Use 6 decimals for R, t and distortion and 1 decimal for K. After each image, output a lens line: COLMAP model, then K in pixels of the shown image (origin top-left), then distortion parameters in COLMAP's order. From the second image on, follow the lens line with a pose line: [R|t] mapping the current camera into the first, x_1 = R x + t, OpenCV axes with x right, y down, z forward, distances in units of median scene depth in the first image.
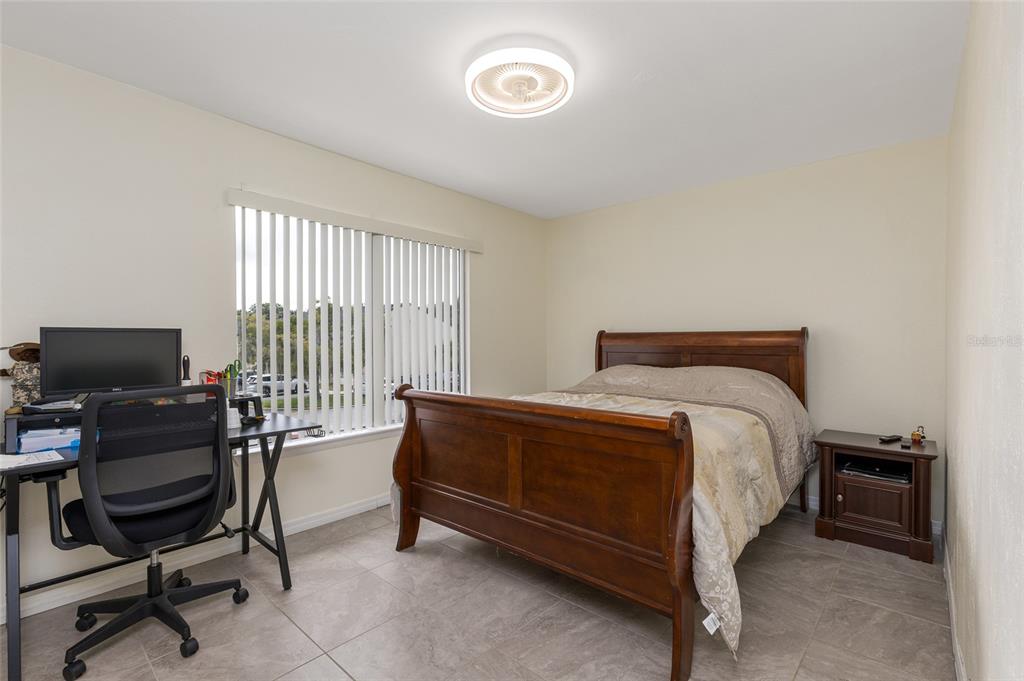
lens RADIAL K [[460.4, 0, 512.0], [0, 460.4, 340.5], [0, 0, 1]] dist [0.003038, -0.000222]
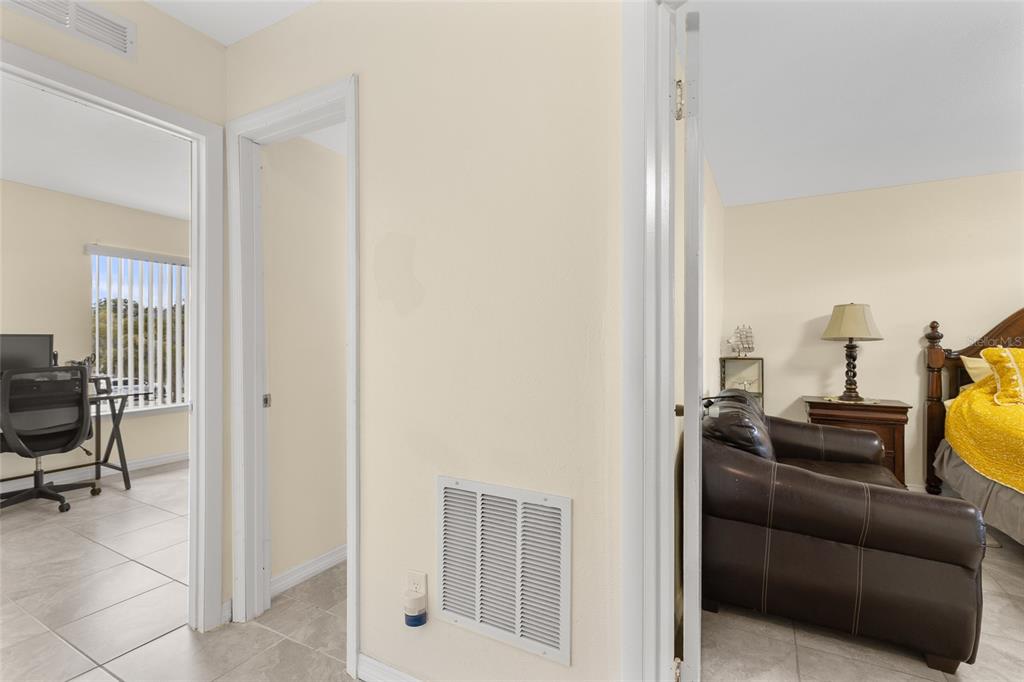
lens RADIAL K [[460.4, 0, 512.0], [0, 460.4, 341.0], [0, 0, 1]] dist [0.003038, -0.000222]
pose [[0.976667, 0.004224, 0.214718, 0.500816], [-0.003788, 0.999990, -0.002442, -0.004168], [-0.214726, 0.001572, 0.976673, -0.915400]]
